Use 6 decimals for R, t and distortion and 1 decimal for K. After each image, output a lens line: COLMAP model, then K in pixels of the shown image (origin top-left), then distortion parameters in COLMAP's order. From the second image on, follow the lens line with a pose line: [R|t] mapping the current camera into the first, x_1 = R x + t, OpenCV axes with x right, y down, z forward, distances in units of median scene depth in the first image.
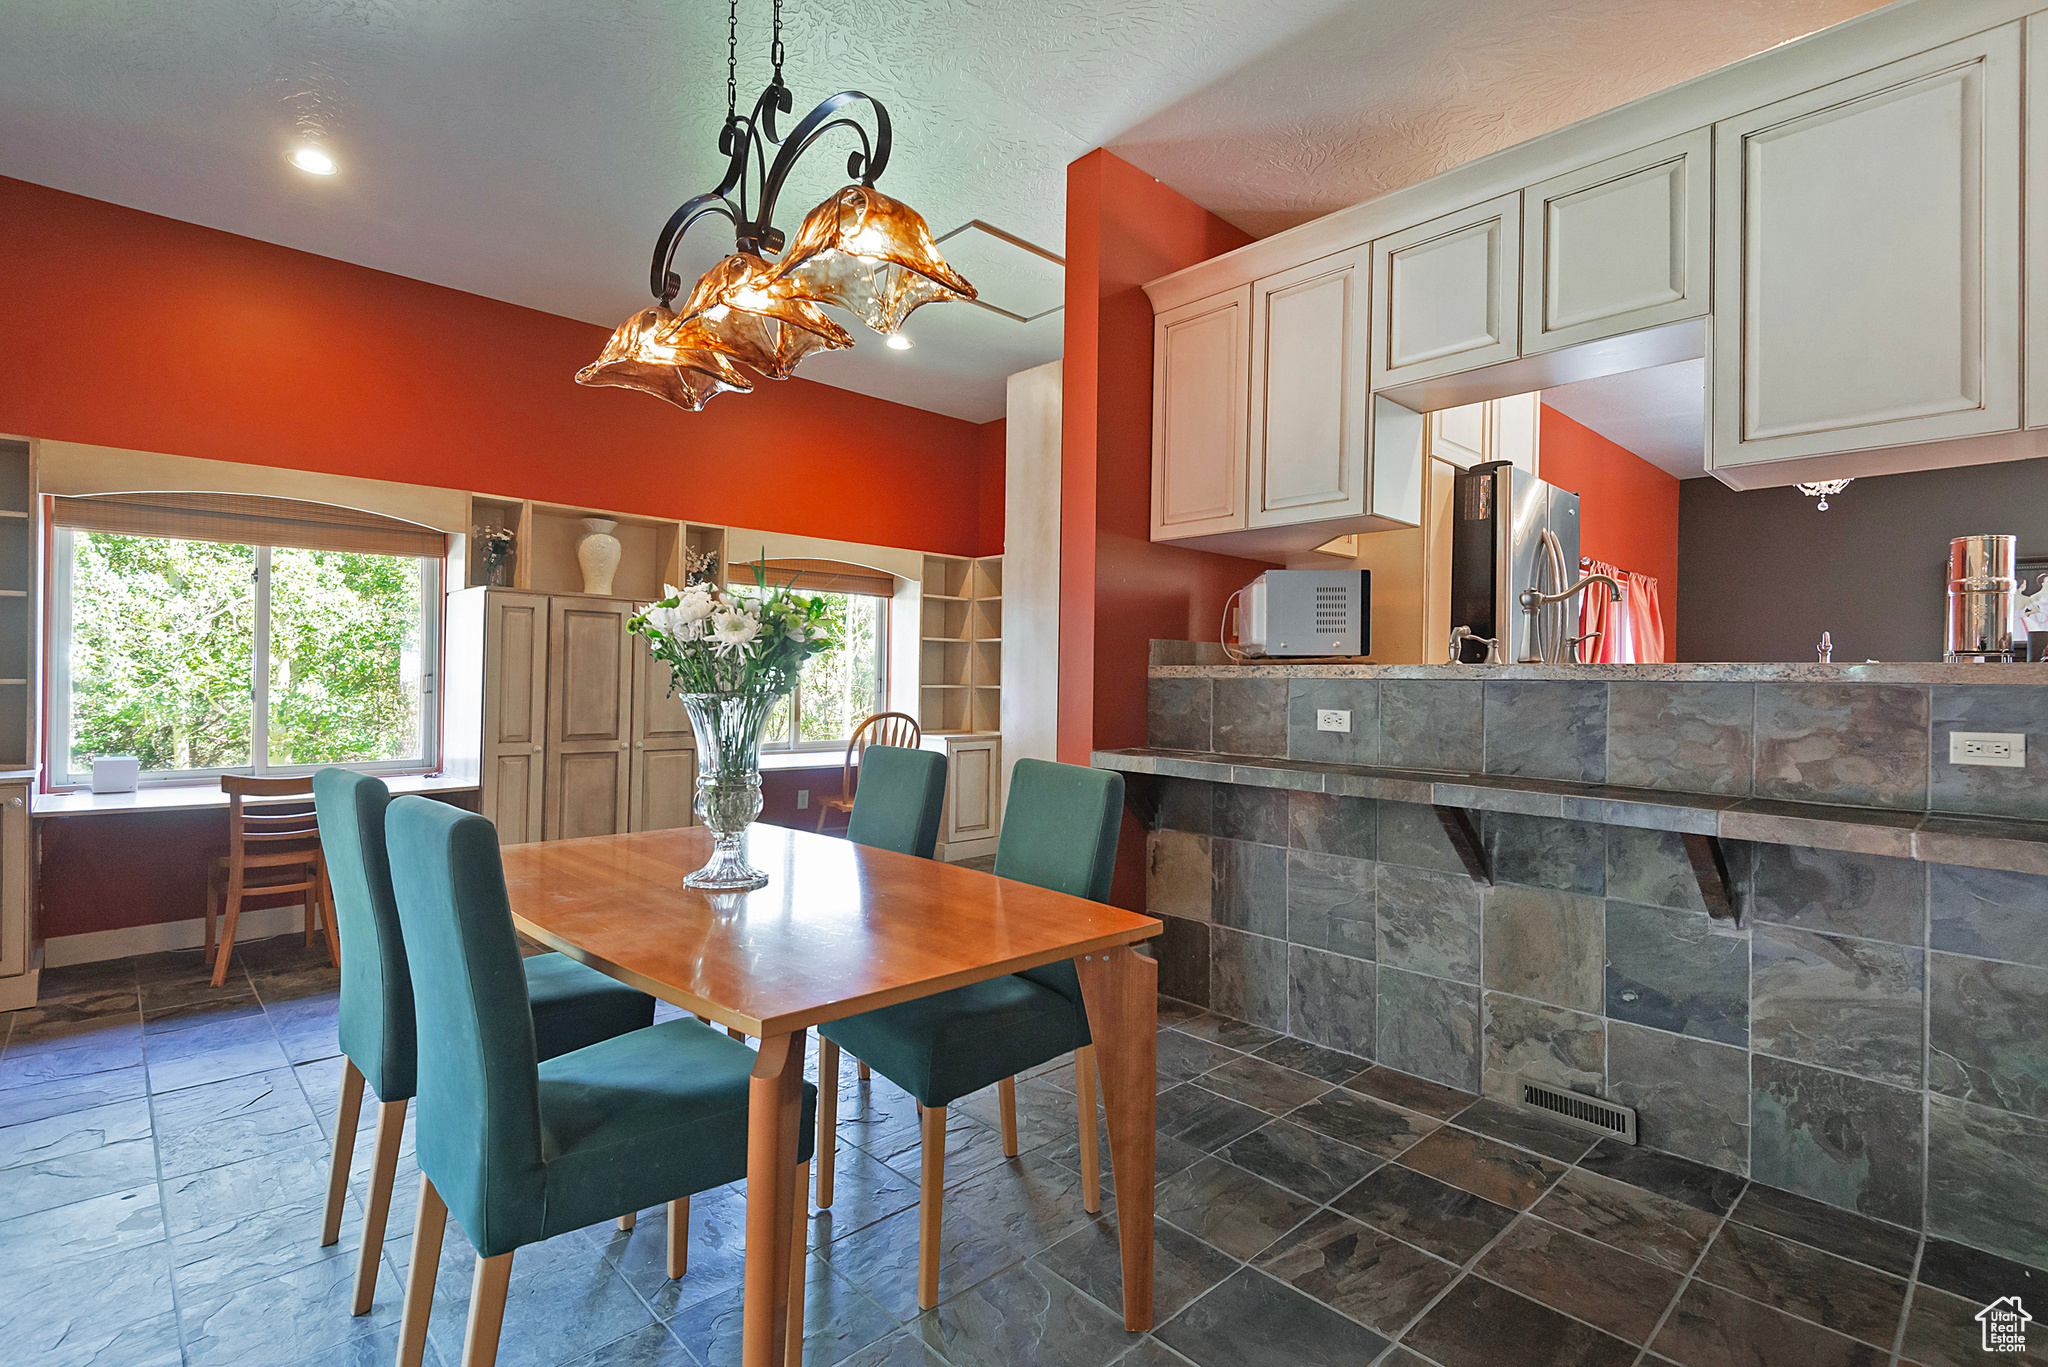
lens RADIAL K [[946.4, 0, 1020.2], [0, 946.4, 661.1], [0, 0, 1]] dist [0.025882, -0.000138]
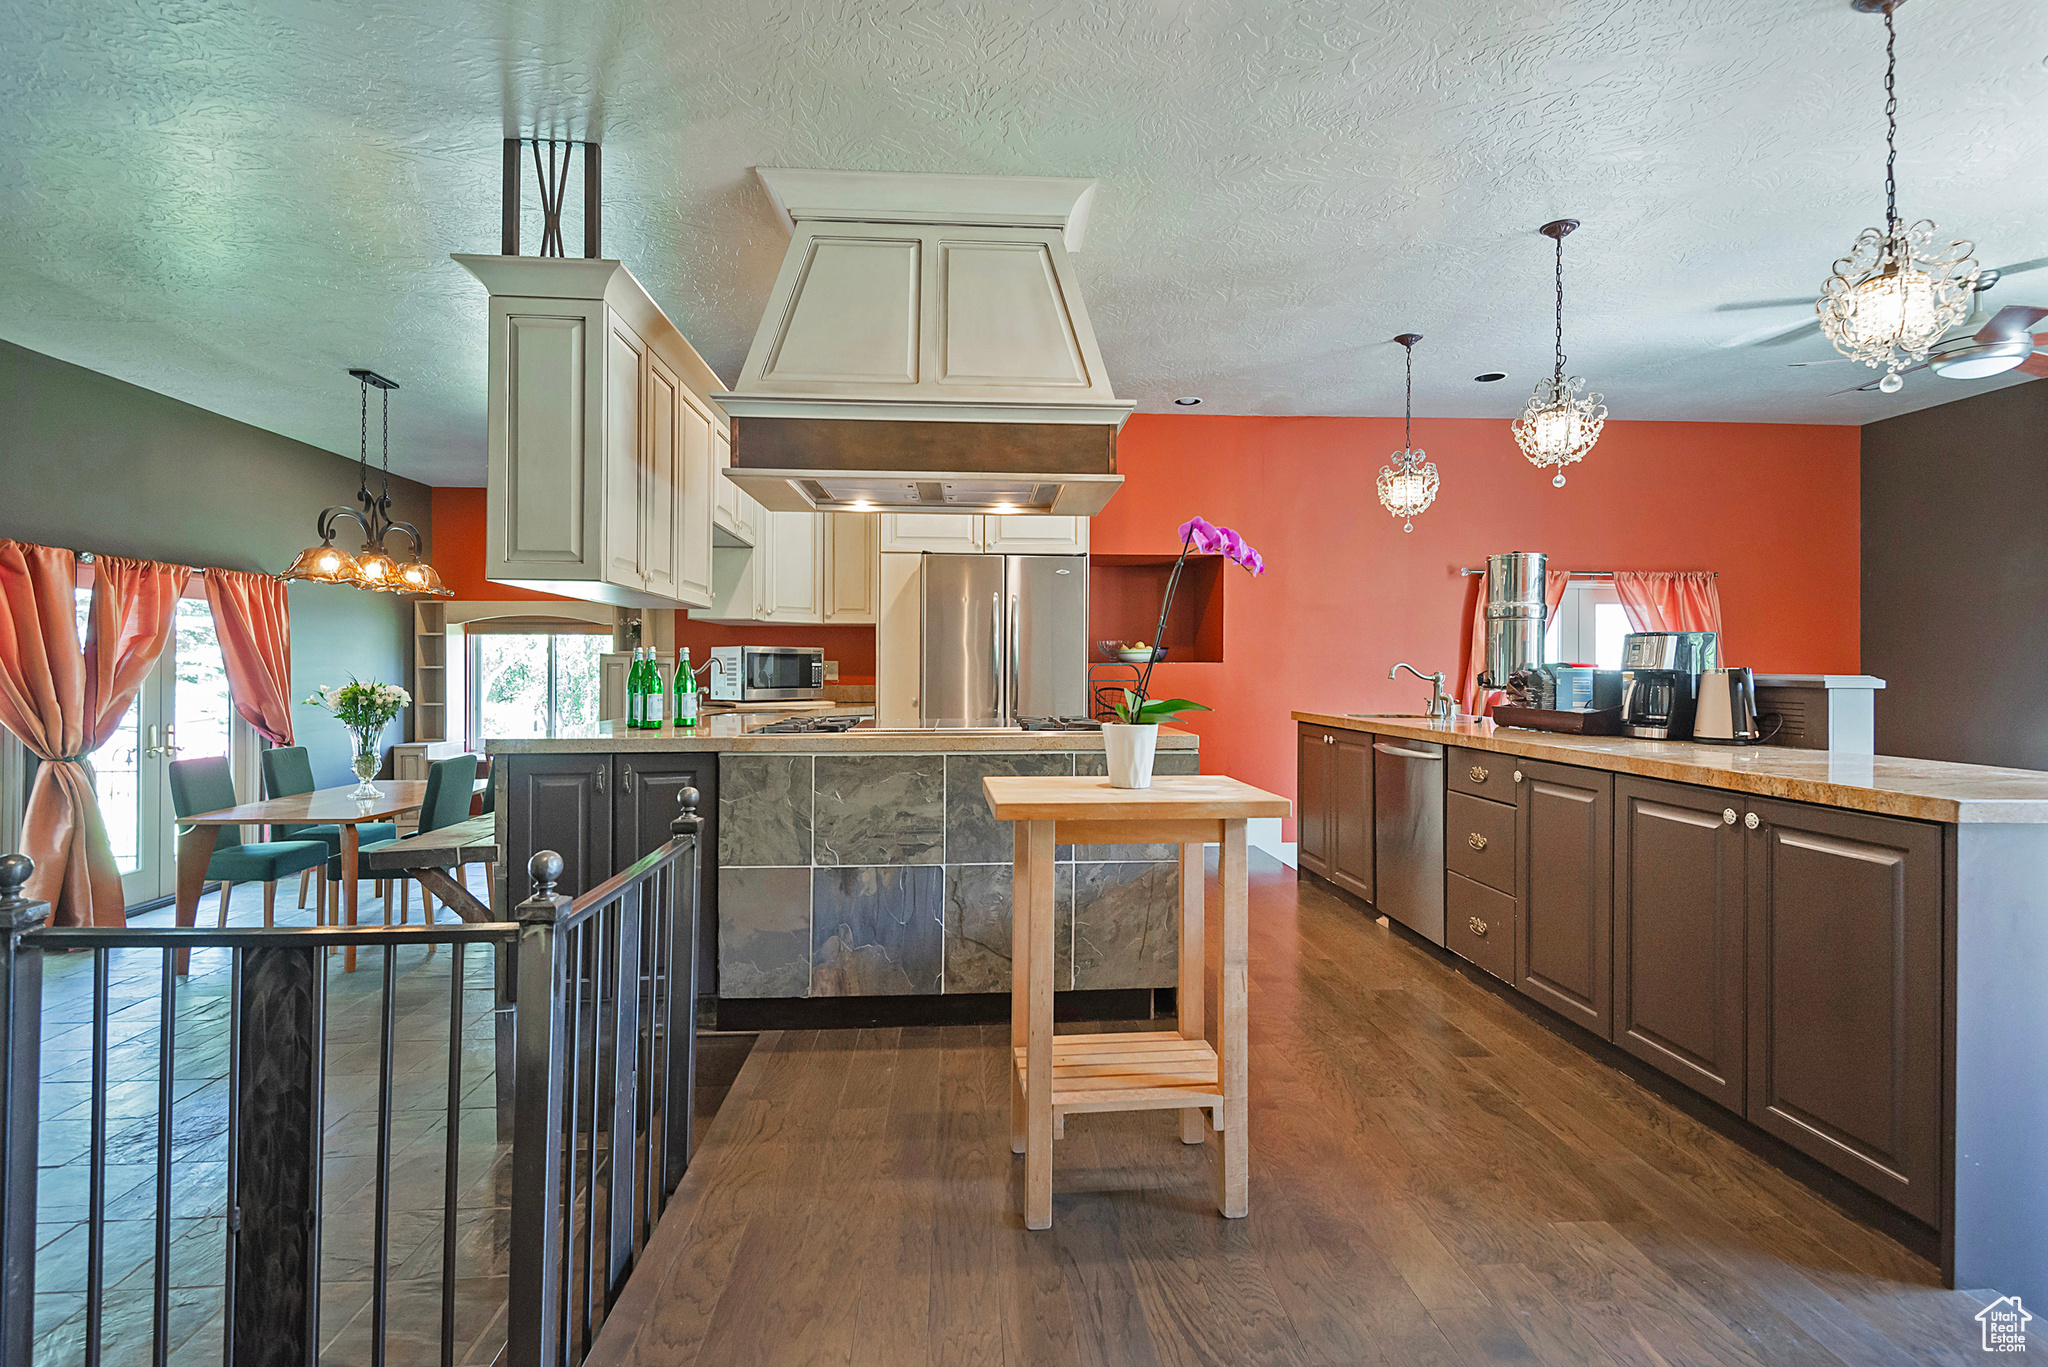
lens RADIAL K [[980.6, 0, 1019.5], [0, 980.6, 669.5], [0, 0, 1]] dist [0.029955, -0.016310]
pose [[0.765127, -0.009924, -0.643803, 1.245125], [0.021442, 0.999719, 0.010073, -0.044514], [0.643523, -0.021511, 0.765125, 0.028015]]
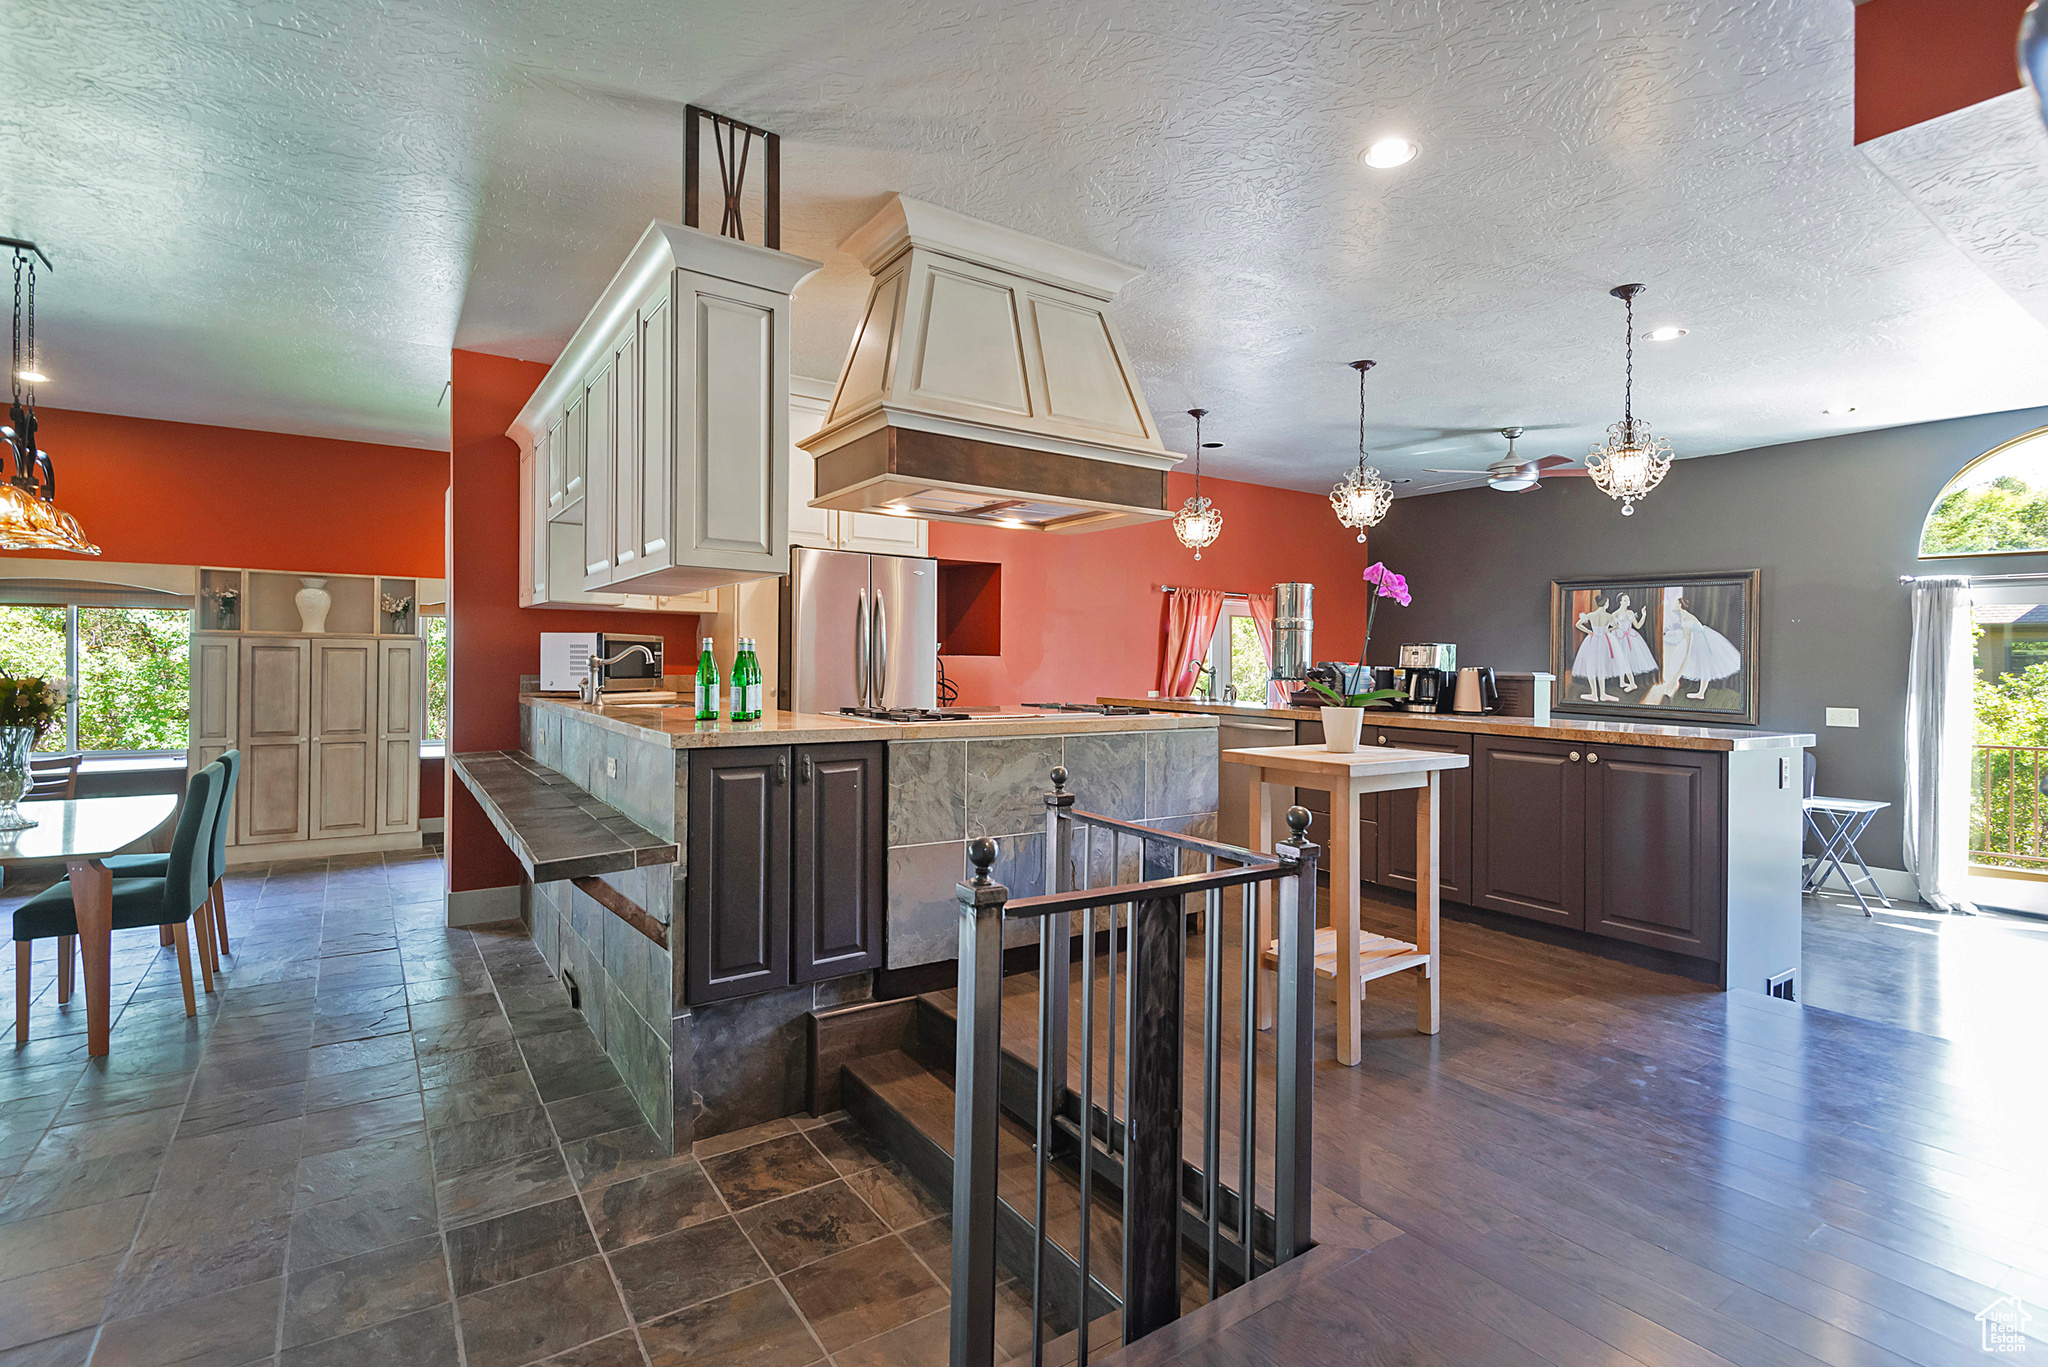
lens RADIAL K [[946.4, 0, 1020.2], [0, 946.4, 661.1], [0, 0, 1]] dist [0.025882, -0.000138]
pose [[0.984400, 0.001562, -0.175938, 0.901301], [0.001853, 0.999813, 0.019248, -0.055434], [0.175936, -0.019274, 0.984213, -0.229753]]
